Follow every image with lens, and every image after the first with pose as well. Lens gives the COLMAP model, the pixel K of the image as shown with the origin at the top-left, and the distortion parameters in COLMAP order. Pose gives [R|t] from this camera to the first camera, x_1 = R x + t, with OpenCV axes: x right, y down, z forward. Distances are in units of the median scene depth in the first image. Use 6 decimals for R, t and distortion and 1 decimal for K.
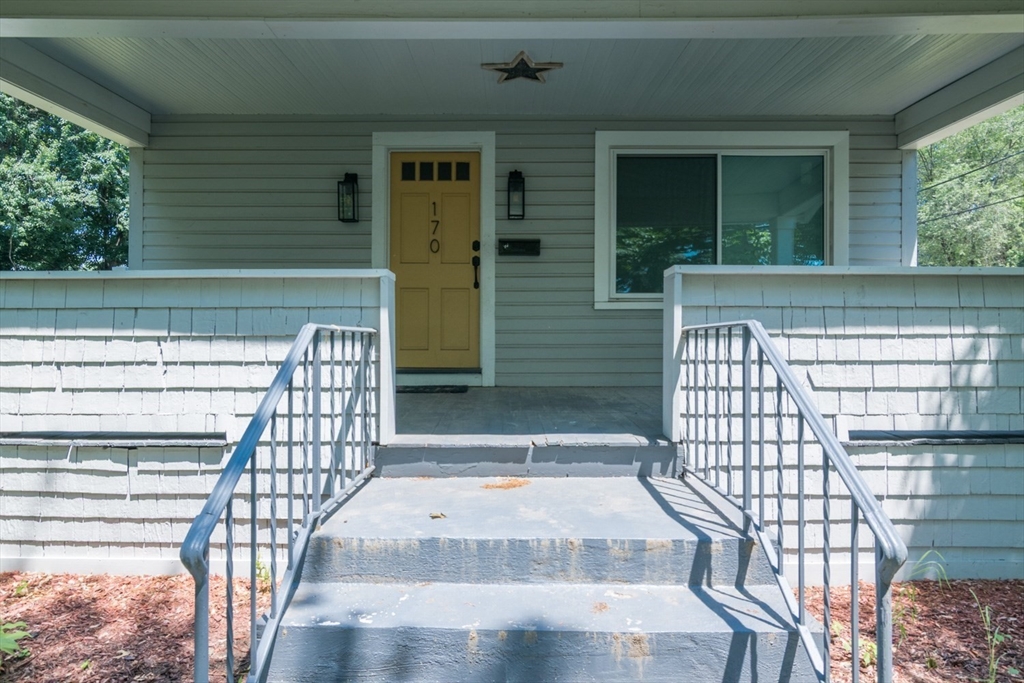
lens RADIAL K [[614.5, 0, 509.1], [0, 614.5, 343.4], [0, 0, 1]] dist [-0.008474, -0.002176]
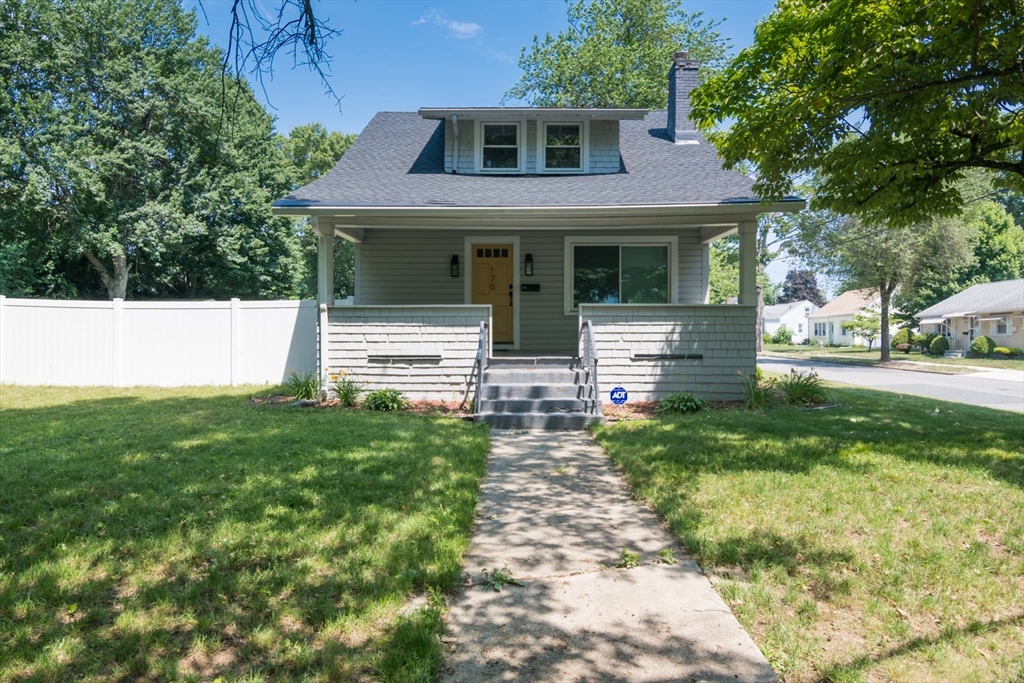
lens RADIAL K [[614.5, 0, 508.4], [0, 614.5, 337.0], [0, 0, 1]] dist [-0.008474, -0.002176]
pose [[0.999962, -0.000955, -0.008647, -0.044537], [0.000859, 0.999938, -0.011136, 0.048846], [0.008657, 0.011129, 0.999901, -1.249053]]
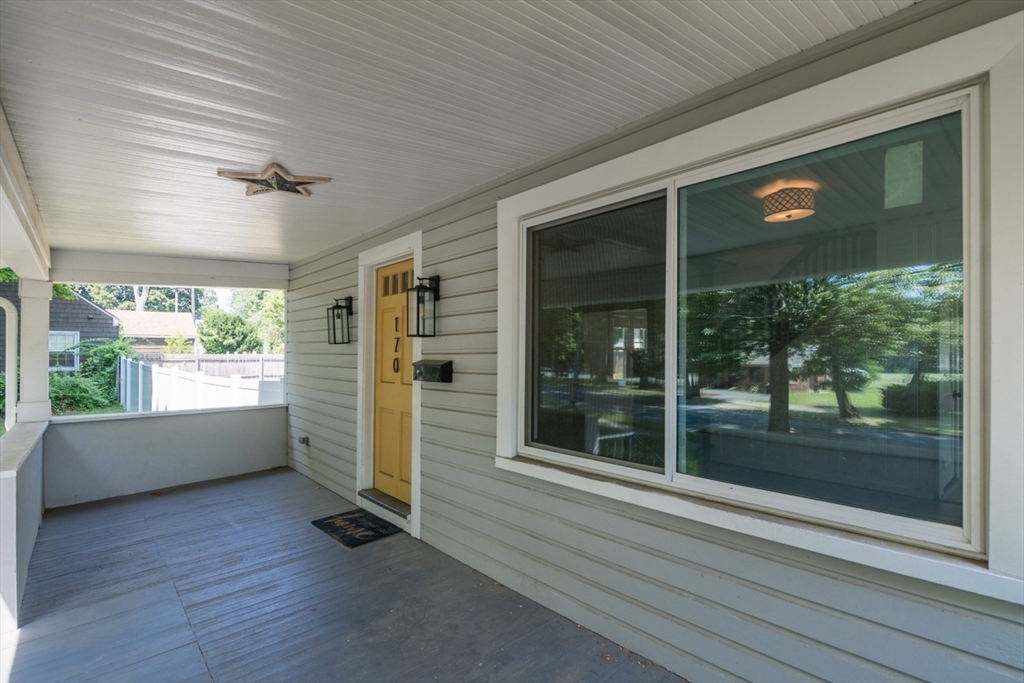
lens RADIAL K [[506.7, 0, 495.1], [0, 506.7, 348.4], [0, 0, 1]] dist [-0.011133, -0.002688]
pose [[0.642173, -0.012434, -0.766459, 0.566393], [0.009033, 0.999922, -0.008653, -0.180057], [0.766506, -0.001366, 0.642235, 0.641569]]
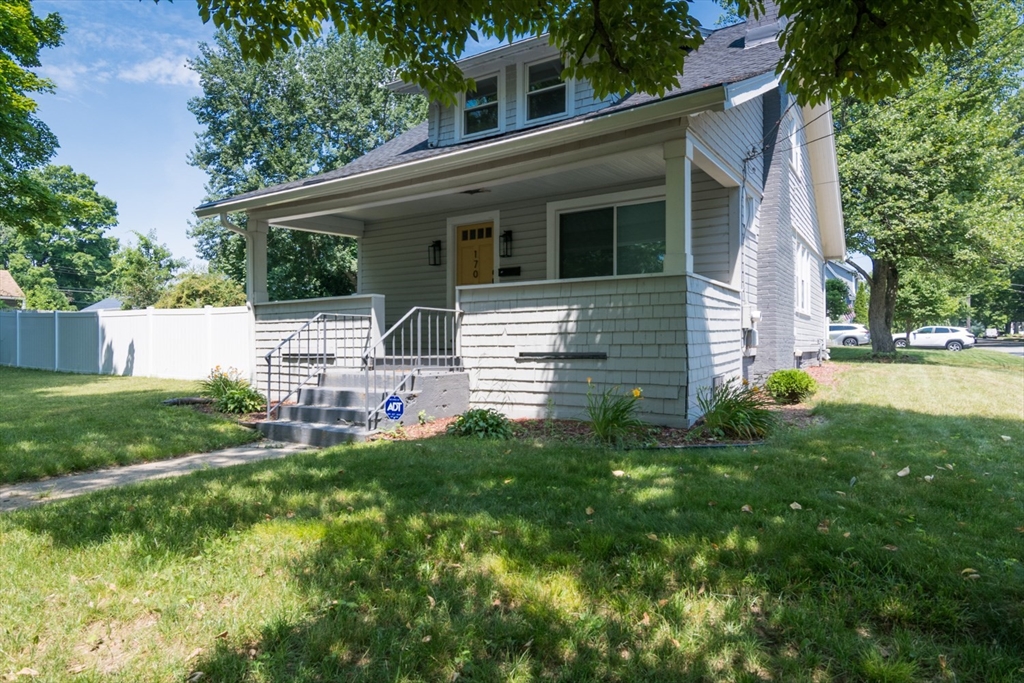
lens RADIAL K [[614.5, 0, 502.1], [0, 614.5, 349.2], [0, 0, 1]] dist [-0.008474, -0.002176]
pose [[0.844970, -0.004775, -0.534792, 0.980368], [0.008821, 0.999949, 0.005009, 0.066031], [0.534741, -0.008950, 0.844969, -0.570087]]
